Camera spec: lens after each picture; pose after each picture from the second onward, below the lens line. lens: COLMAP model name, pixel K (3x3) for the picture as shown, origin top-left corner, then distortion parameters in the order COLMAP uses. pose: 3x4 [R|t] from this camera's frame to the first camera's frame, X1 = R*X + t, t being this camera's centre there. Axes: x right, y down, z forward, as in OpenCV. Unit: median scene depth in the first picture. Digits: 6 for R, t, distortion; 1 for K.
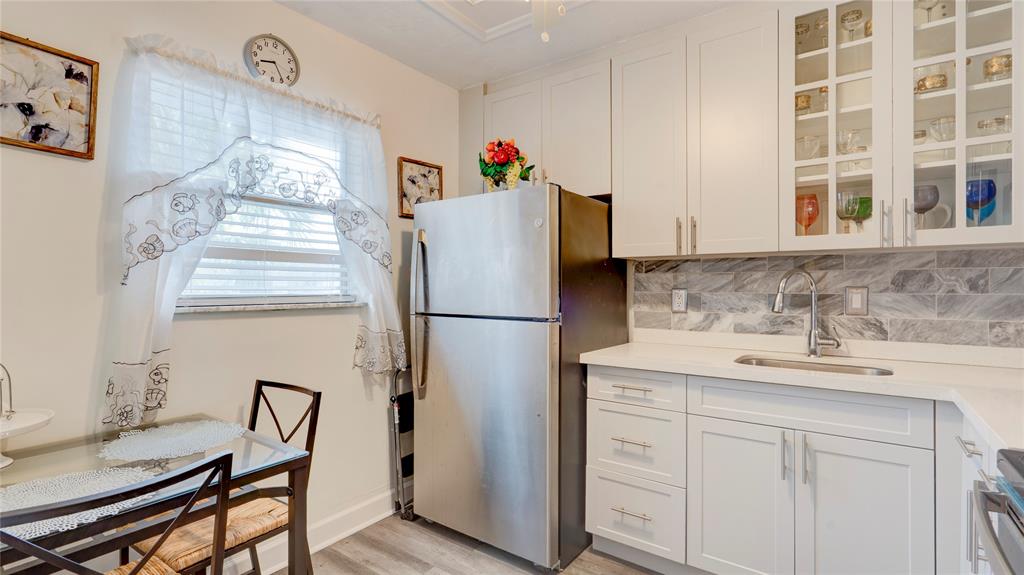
lens RADIAL K [[474.3, 0, 511.6], [0, 474.3, 287.1], [0, 0, 1]] dist [-0.000128, 0.000173]
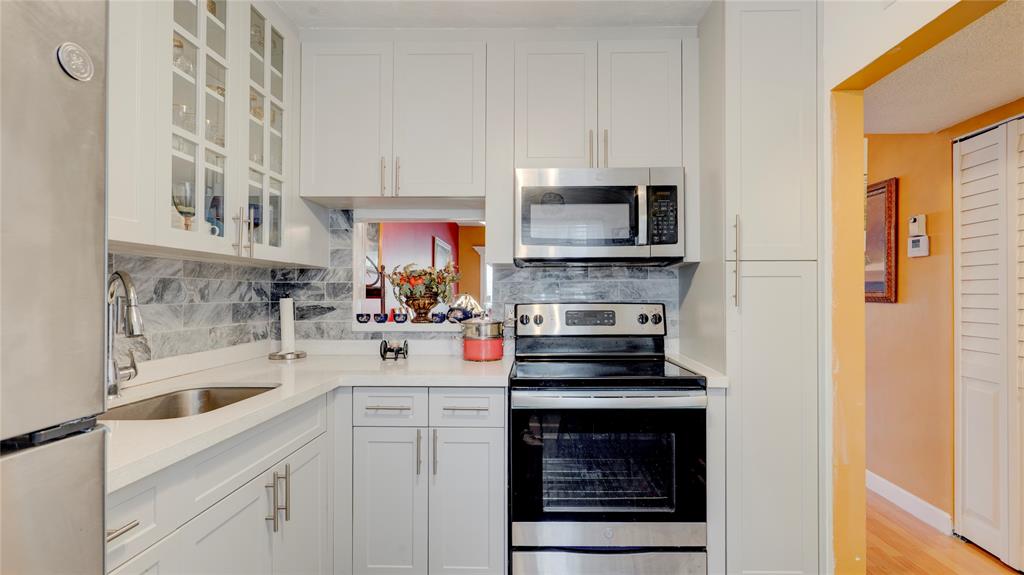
lens RADIAL K [[474.3, 0, 516.3], [0, 474.3, 287.9], [0, 0, 1]] dist [-0.000128, 0.000173]
pose [[-0.559154, 0.001680, 0.829062, -0.302151], [-0.013679, 0.999843, -0.011252, -0.017280], [-0.828951, -0.017633, -0.559043, 1.003354]]
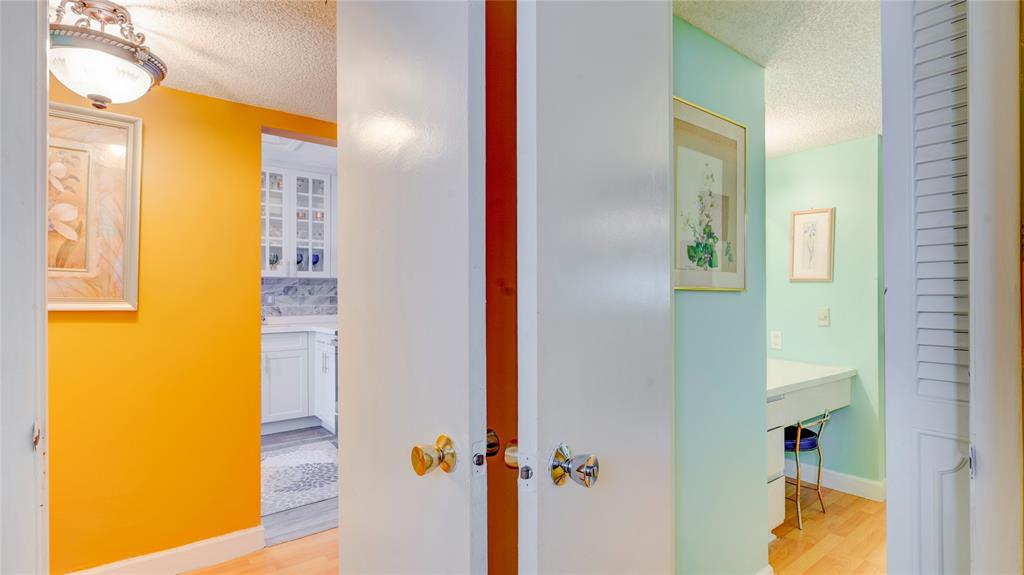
lens RADIAL K [[474.3, 0, 512.4], [0, 474.3, 294.5], [0, 0, 1]] dist [-0.000128, 0.000173]
pose [[0.273877, -0.000359, 0.961765, -1.217472], [-0.002894, 0.999995, 0.001198, 0.000637], [-0.961760, -0.003112, 0.273875, -0.777384]]
